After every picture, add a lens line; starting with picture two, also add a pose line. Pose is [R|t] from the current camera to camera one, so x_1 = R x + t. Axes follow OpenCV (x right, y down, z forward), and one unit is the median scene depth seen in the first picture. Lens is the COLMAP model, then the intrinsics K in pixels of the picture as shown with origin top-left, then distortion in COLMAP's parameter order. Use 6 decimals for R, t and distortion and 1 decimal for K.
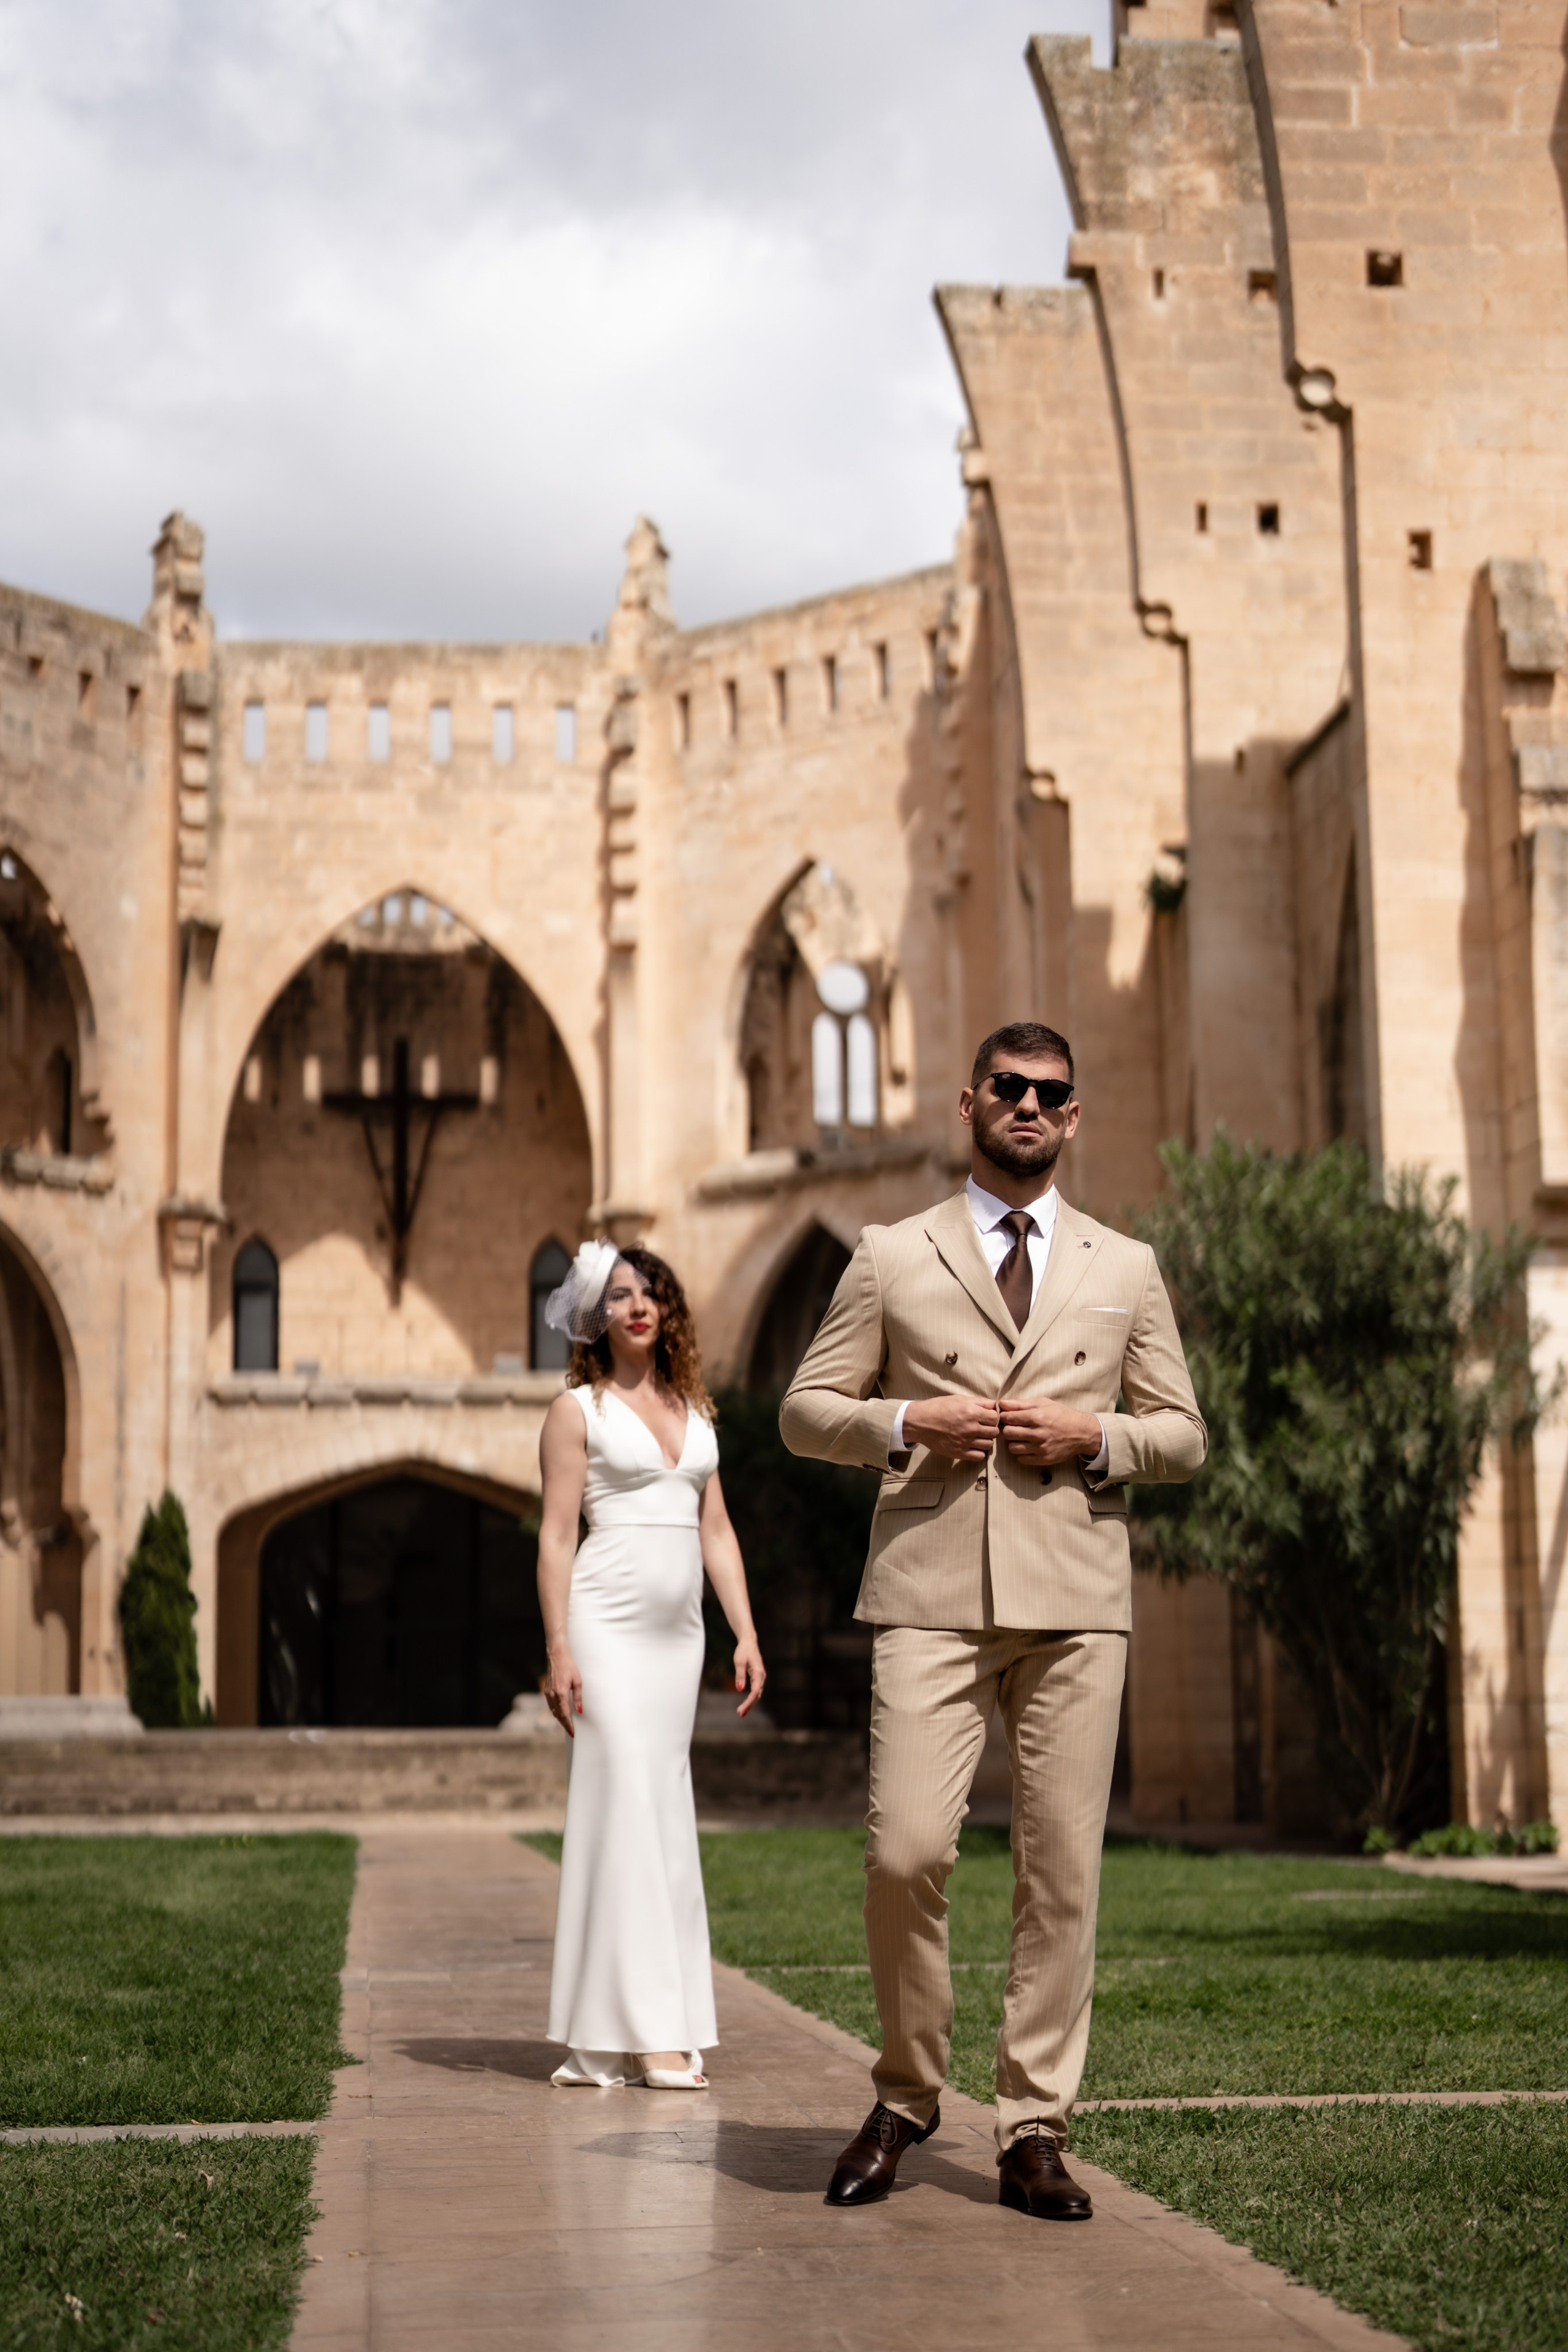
lens RADIAL K [[3515.4, 0, 760.0], [0, 3515.4, 1212.5], [0, 0, 1]] dist [-0.126119, 0.807364]
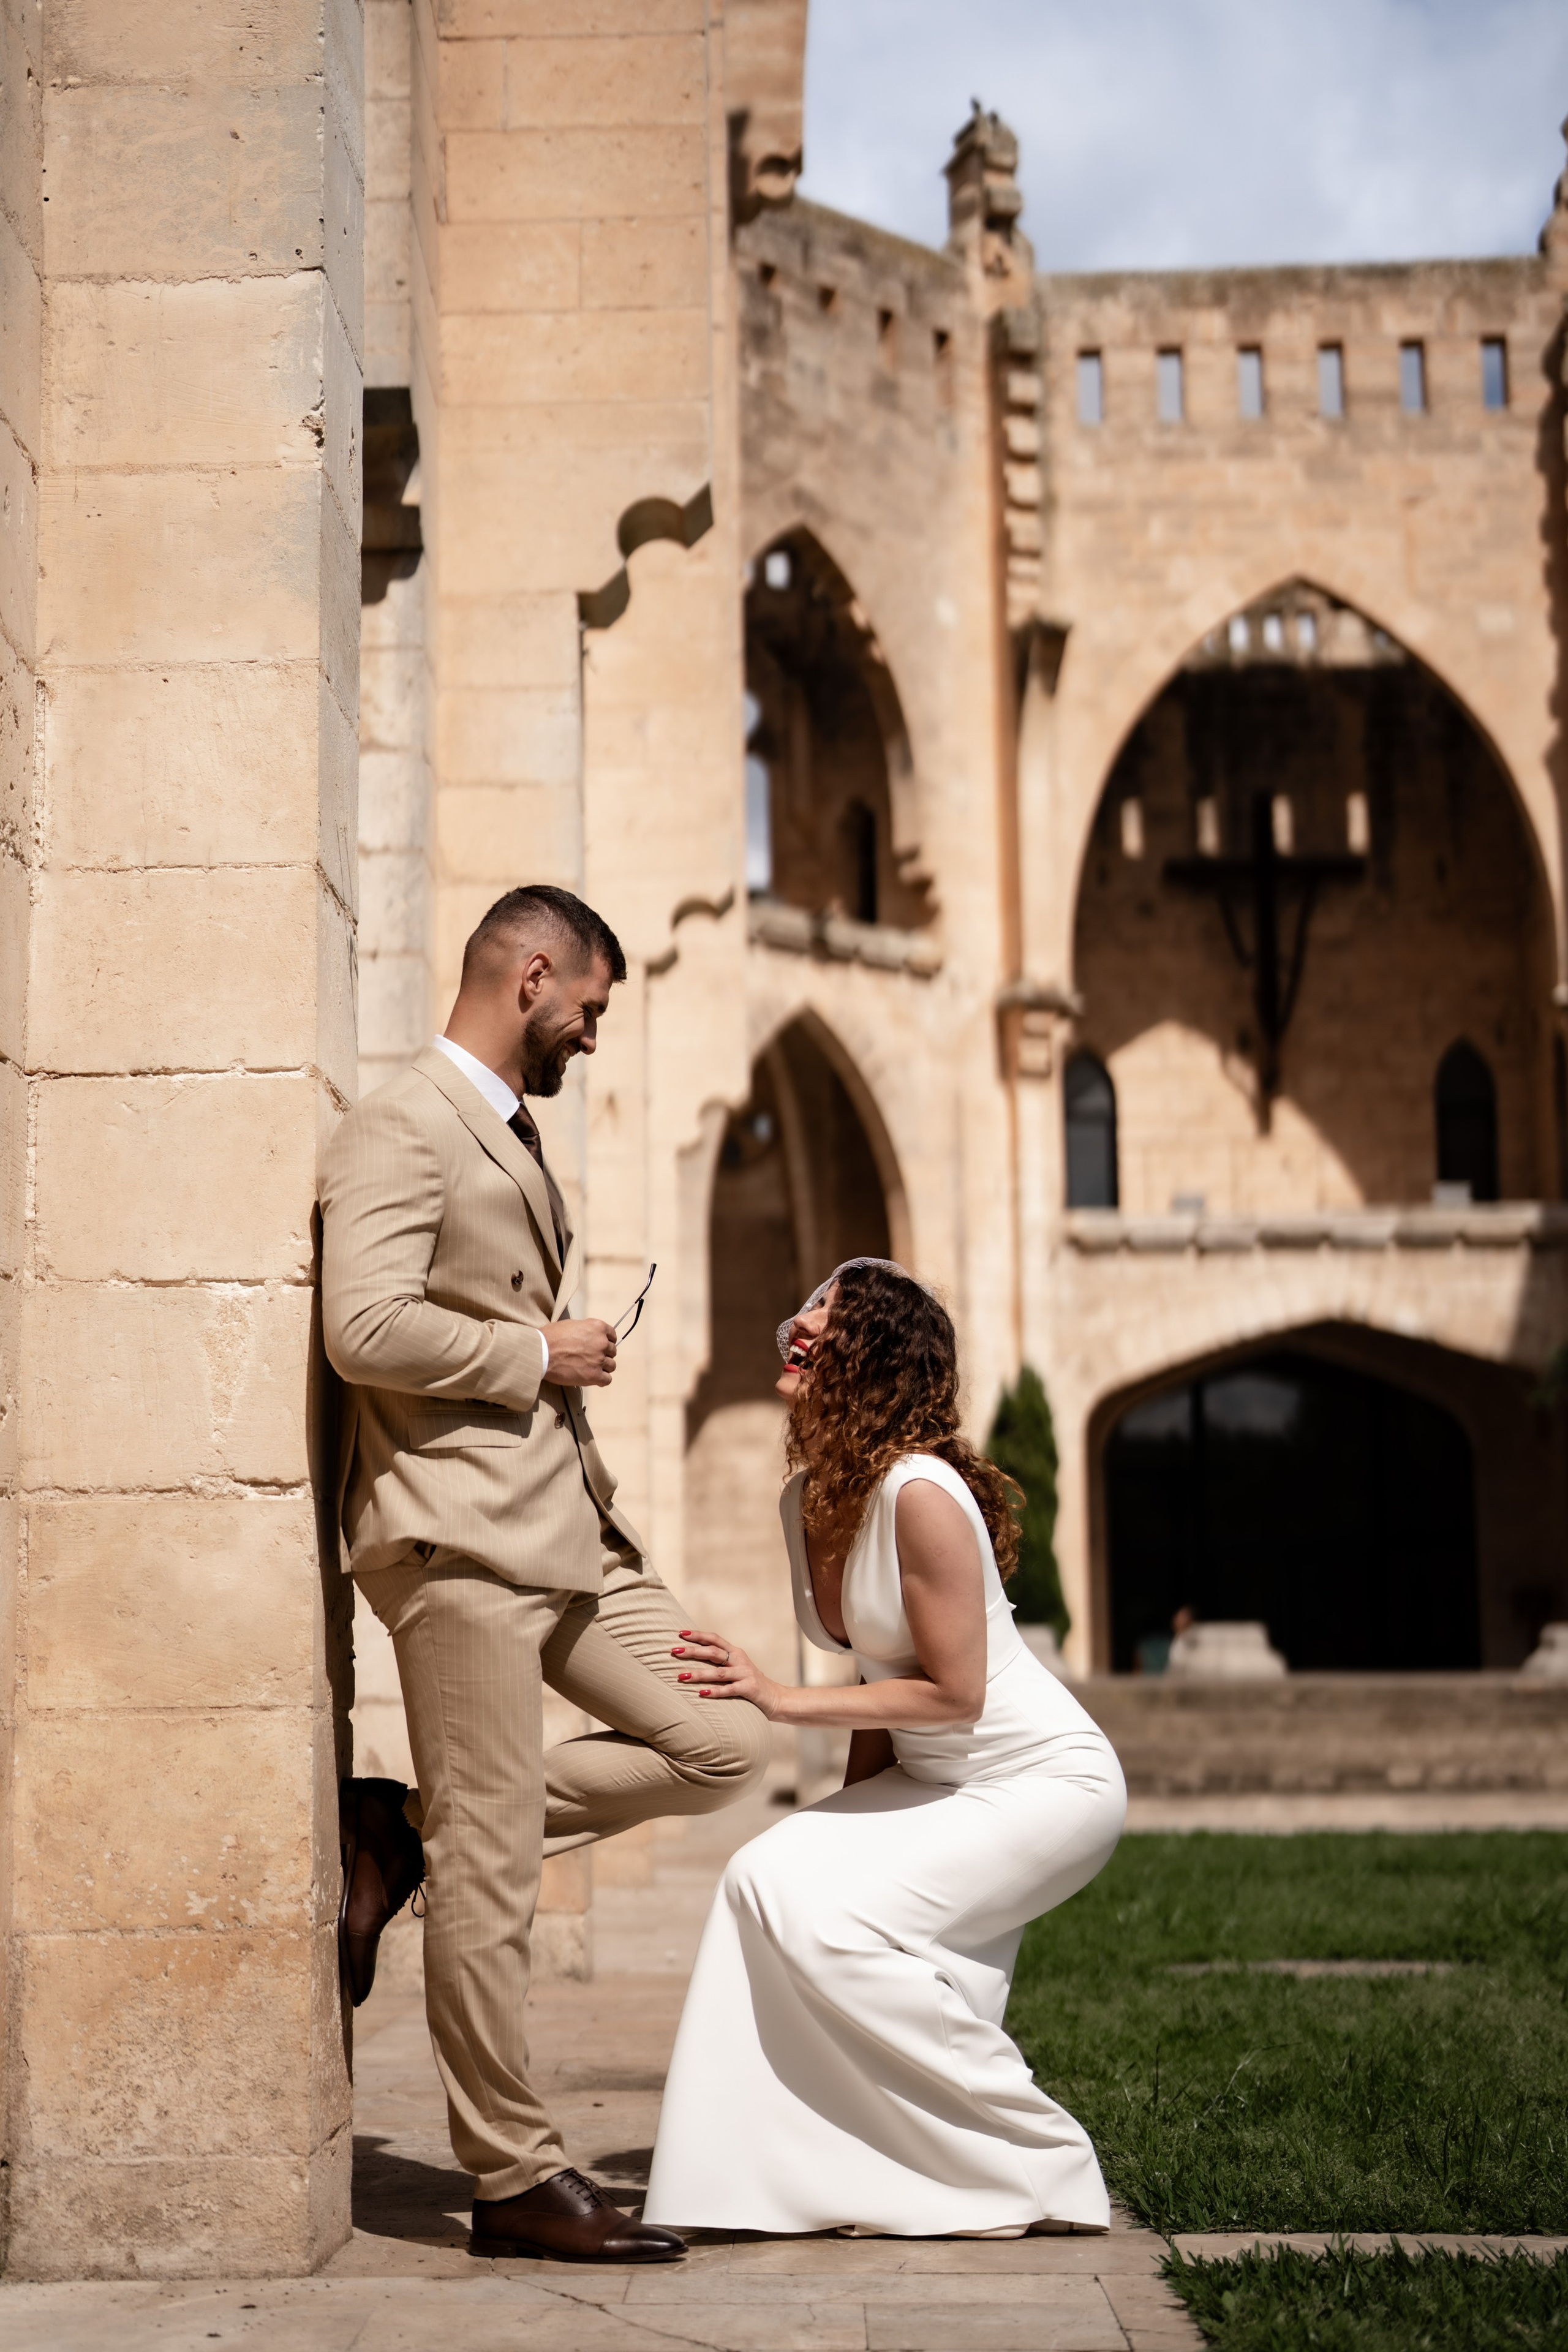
lens RADIAL K [[3491.1, 0, 710.1], [0, 3491.1, 1174.9], [0, 0, 1]] dist [-0.175500, 1.036760]
pose [[0.989950, -0.021303, -0.139803, -0.133392], [0.021289, 0.999772, -0.001598, 0.038892], [0.139805, -0.001395, 0.990178, 0.244779]]
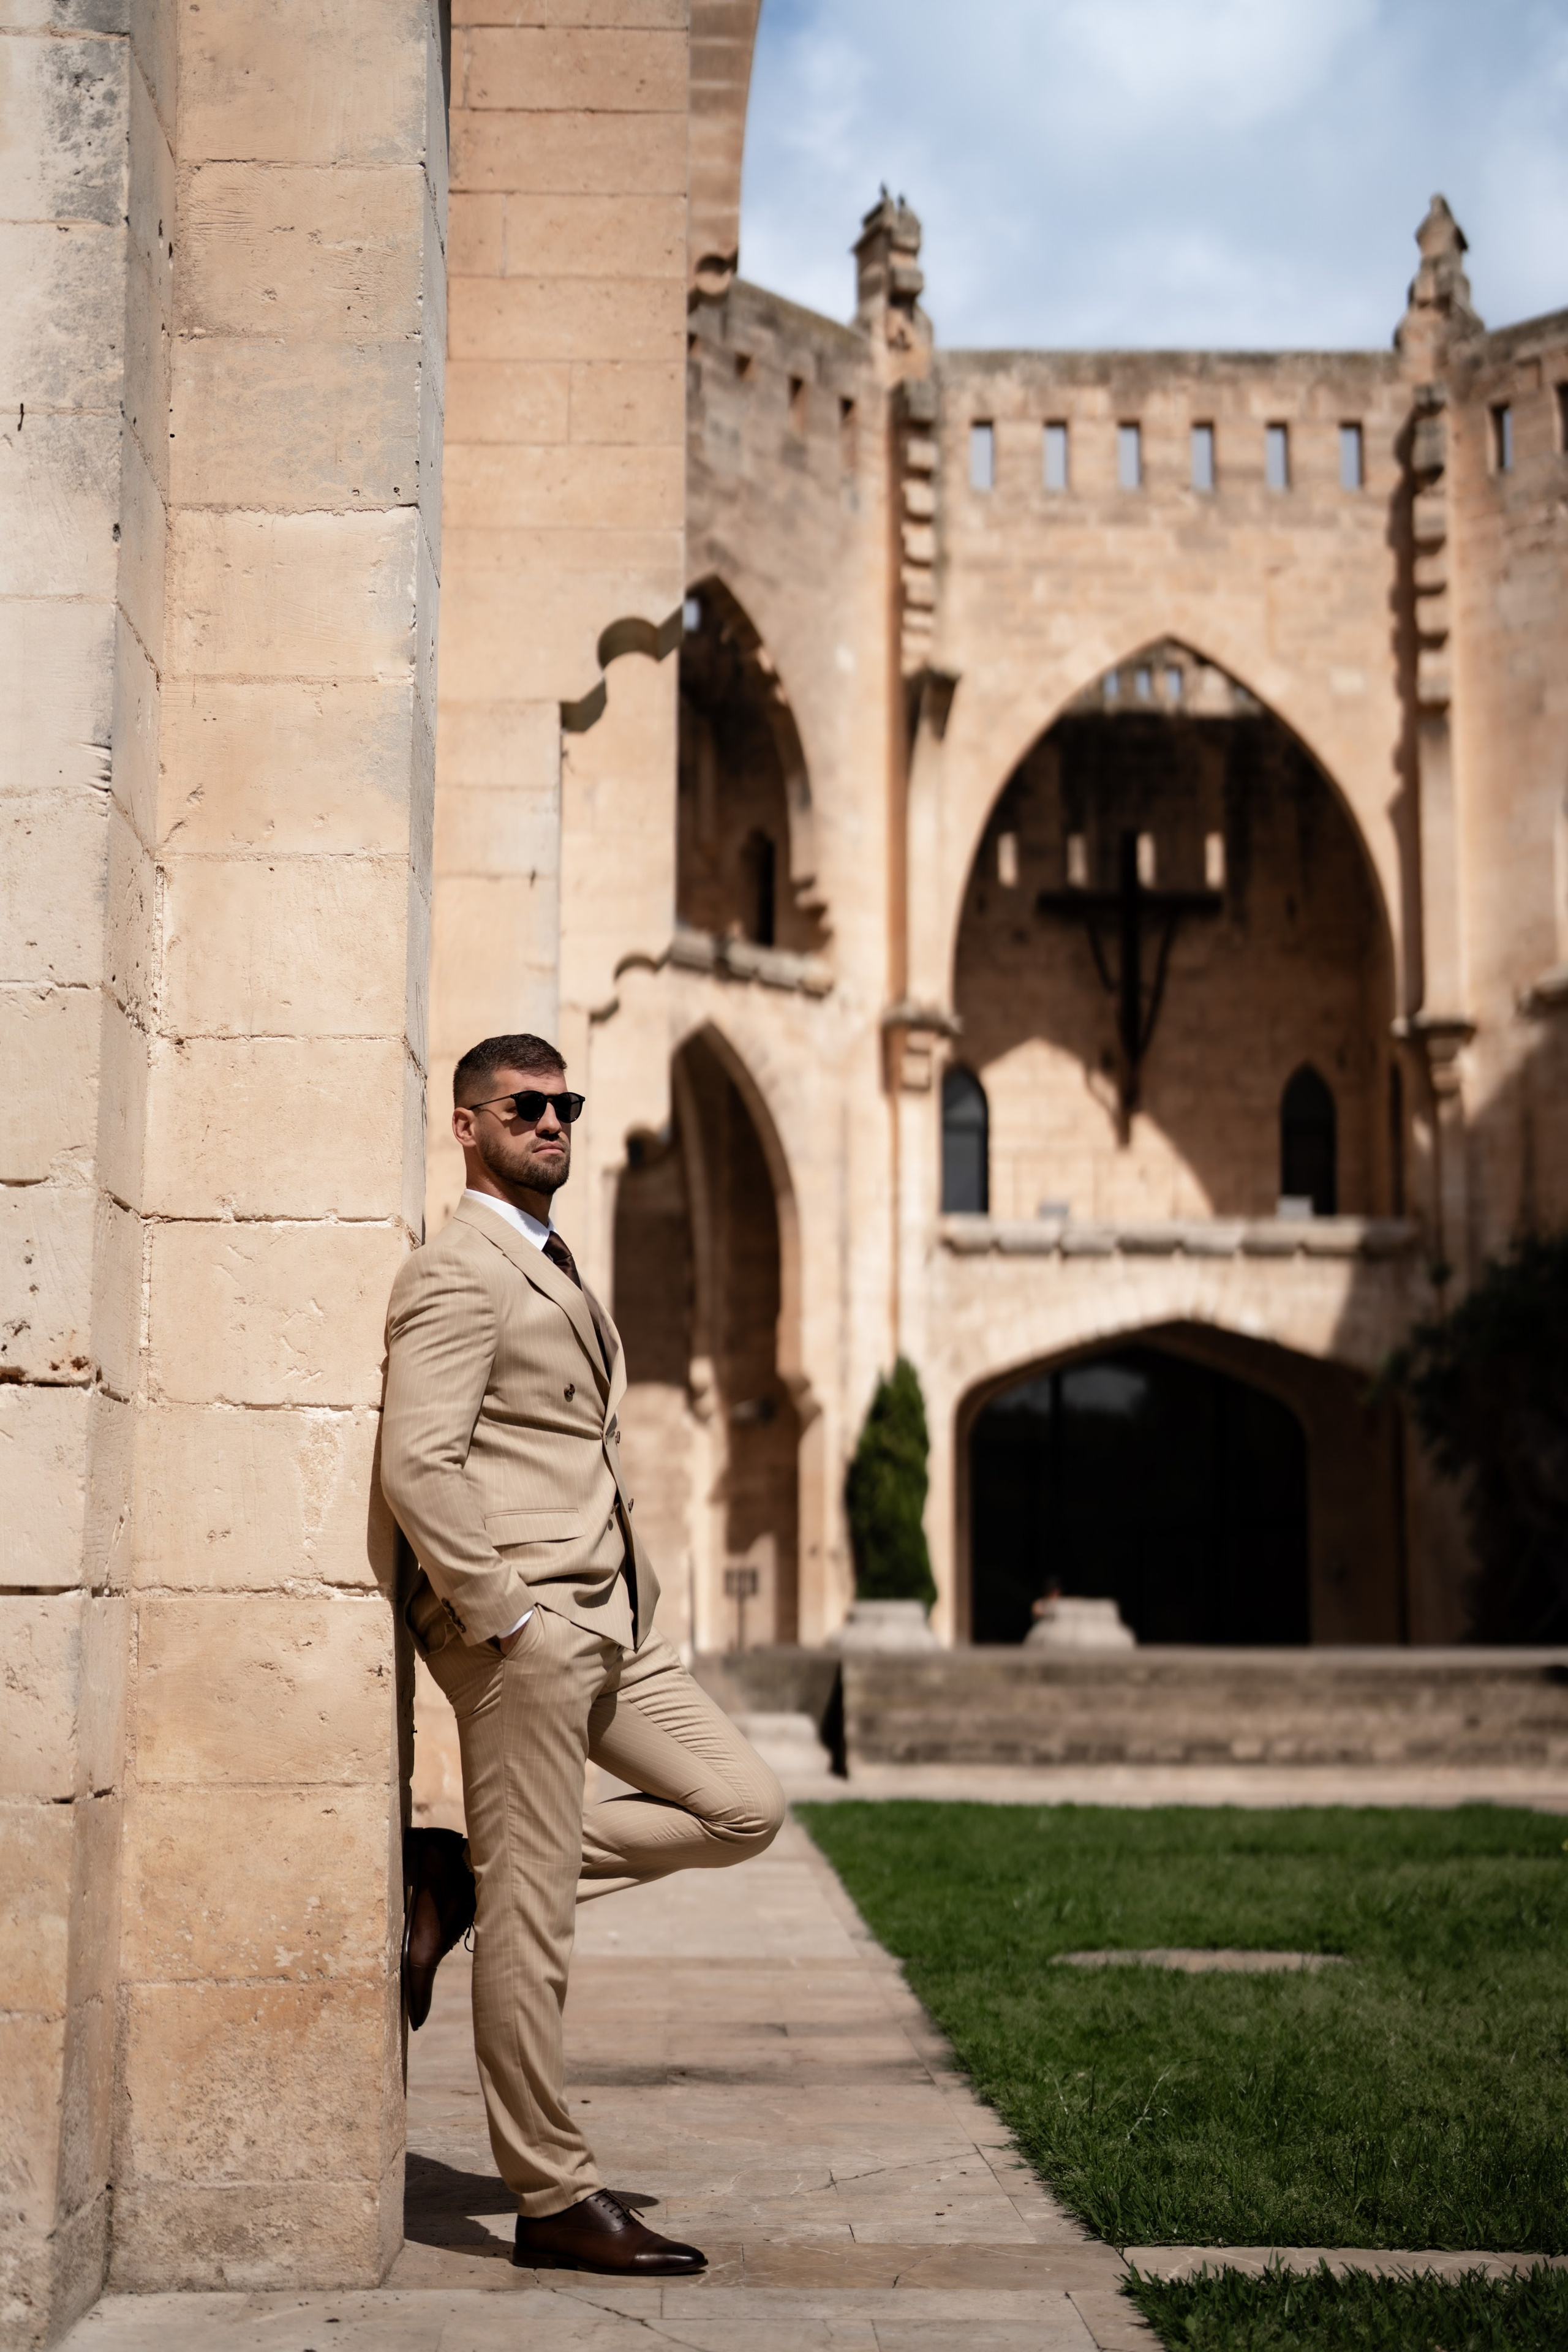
lens RADIAL K [[3251.3, 0, 768.7], [0, 3251.3, 1181.3], [0, 0, 1]] dist [-0.164222, 1.013497]
pose [[0.996258, 0.003280, -0.086361, -0.137489], [-0.002637, 0.999968, 0.007559, 0.033309], [0.086383, -0.007302, 0.996235, 0.237938]]
